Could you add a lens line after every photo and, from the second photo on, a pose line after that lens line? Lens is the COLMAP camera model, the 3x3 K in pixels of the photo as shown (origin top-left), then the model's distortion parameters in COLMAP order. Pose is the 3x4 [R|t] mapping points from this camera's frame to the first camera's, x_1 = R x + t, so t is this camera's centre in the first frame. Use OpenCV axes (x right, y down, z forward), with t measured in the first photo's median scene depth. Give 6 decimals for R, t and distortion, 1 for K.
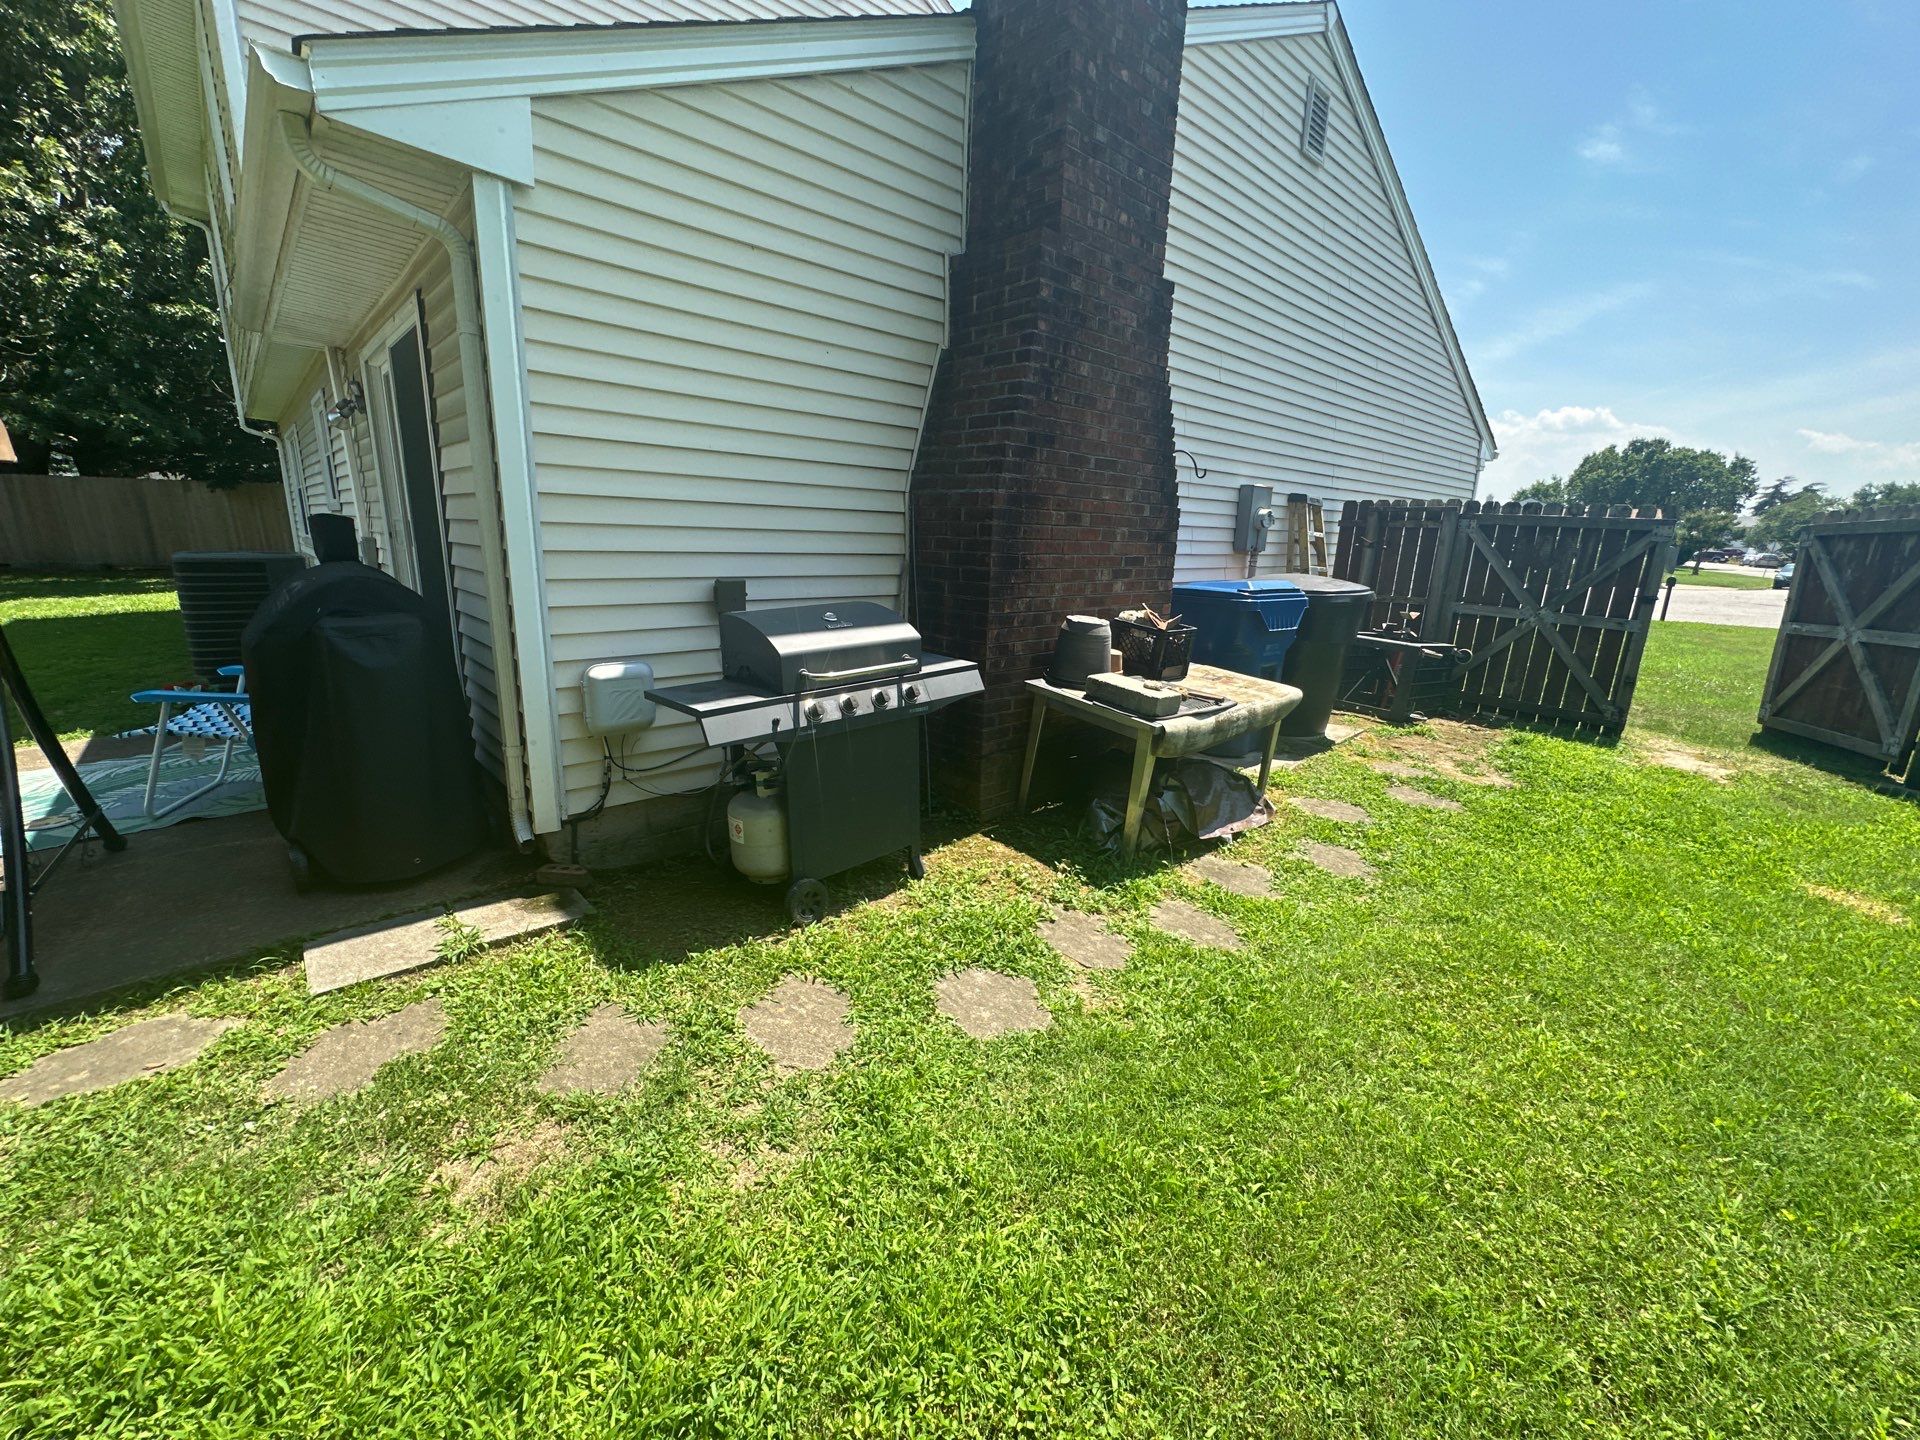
lens RADIAL K [[769.7, 0, 964.5], [0, 769.7, 720.3], [0, 0, 1]] dist [-0.002136, 0.000070]
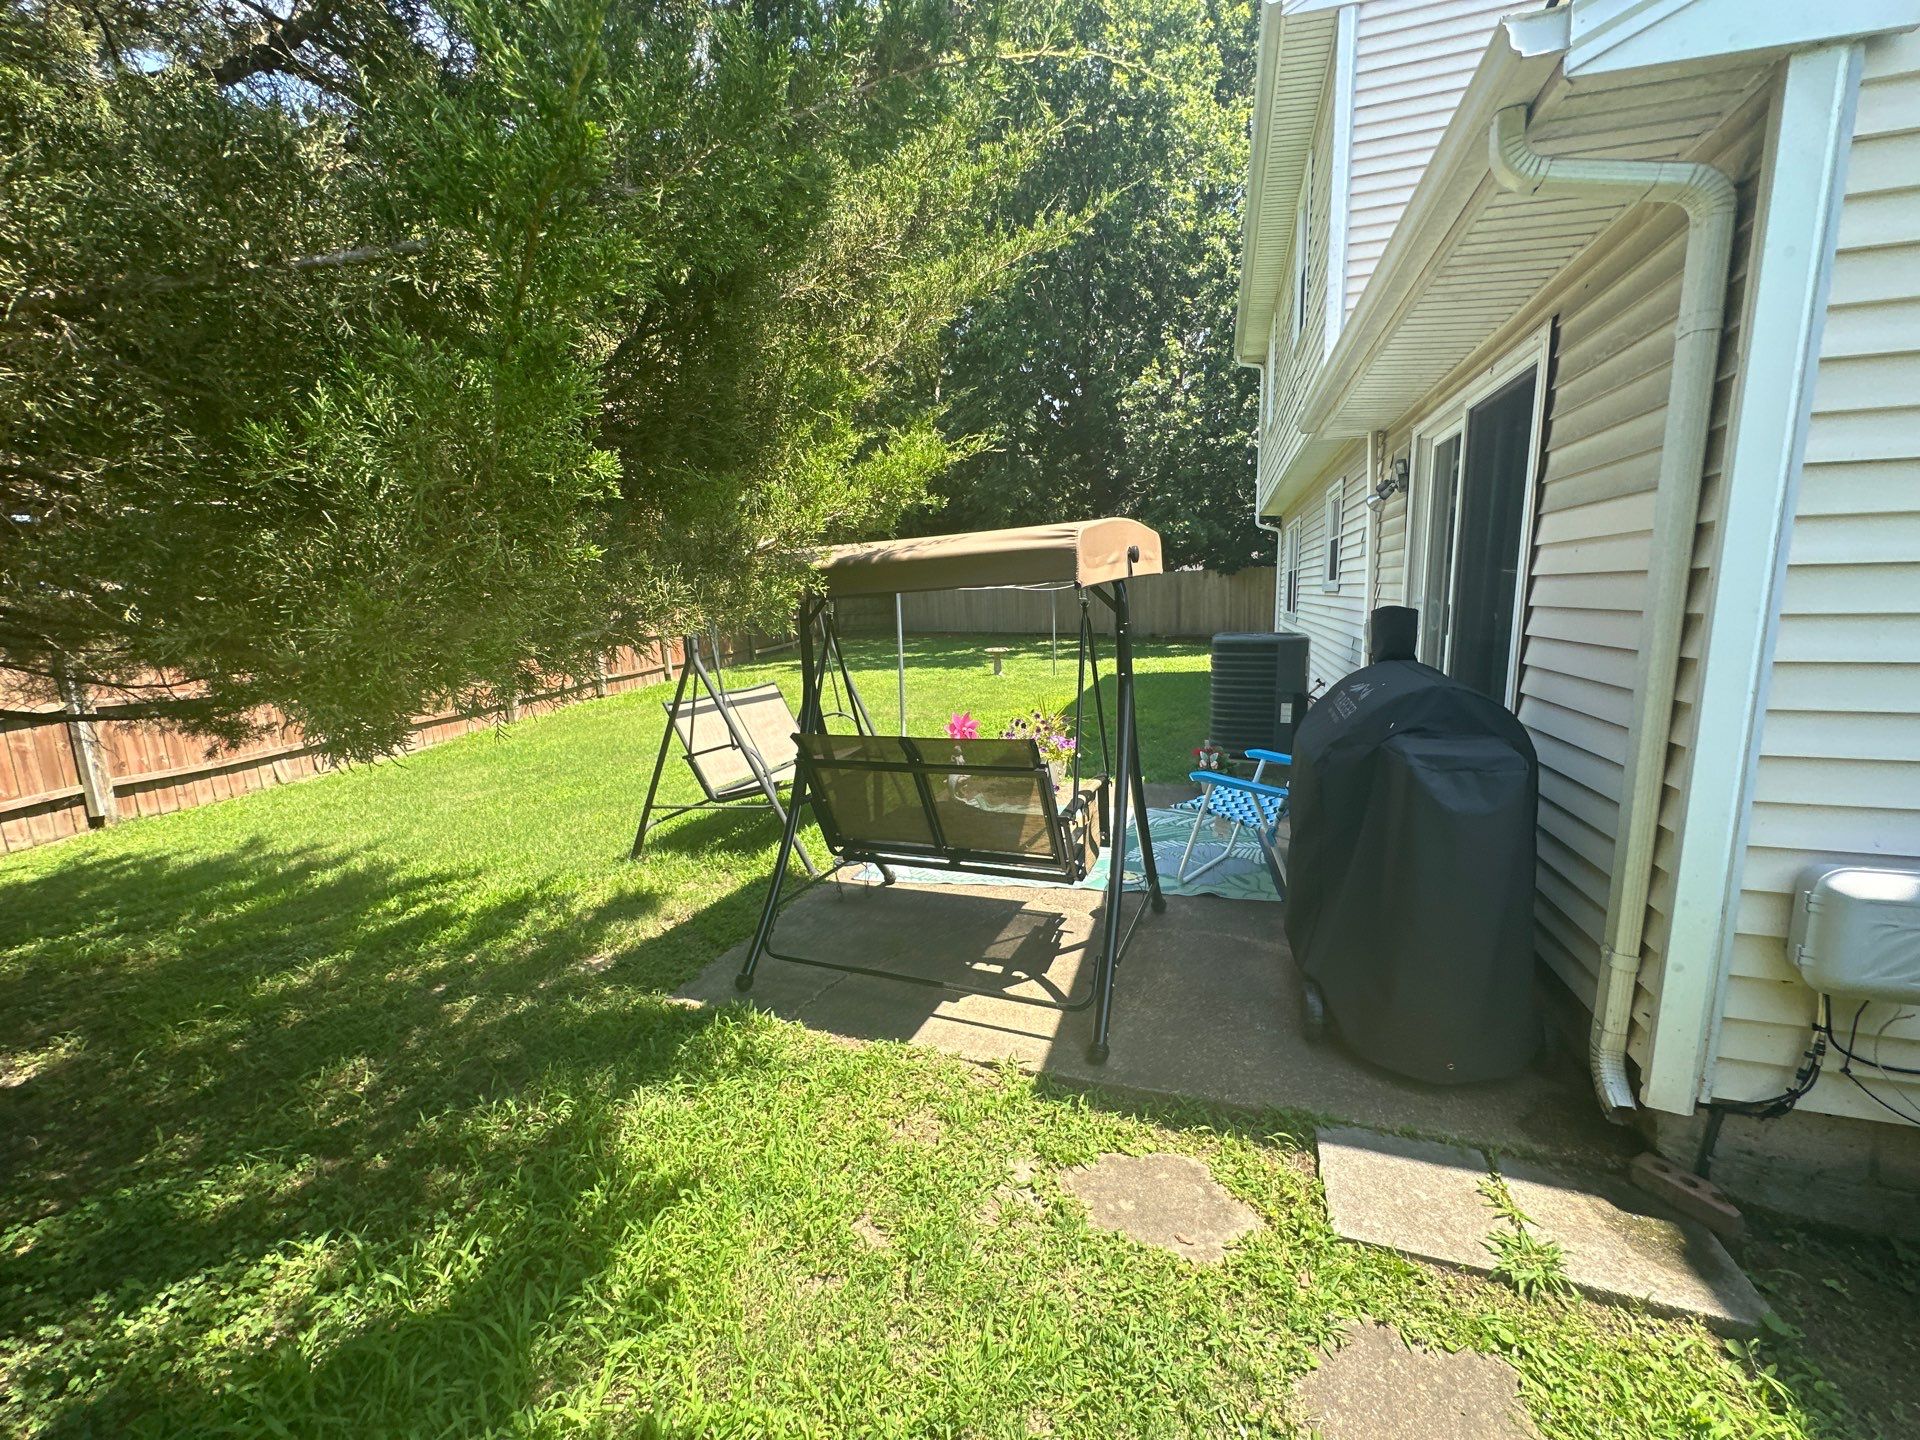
lens RADIAL K [[769.7, 0, 958.9], [0, 769.7, 723.2], [0, 0, 1]] dist [-0.002136, 0.000070]
pose [[0.484484, 0.100029, -0.869063, -0.326038], [-0.165857, 0.985926, 0.021018, -0.081626], [0.858934, 0.133957, 0.494255, 0.176114]]
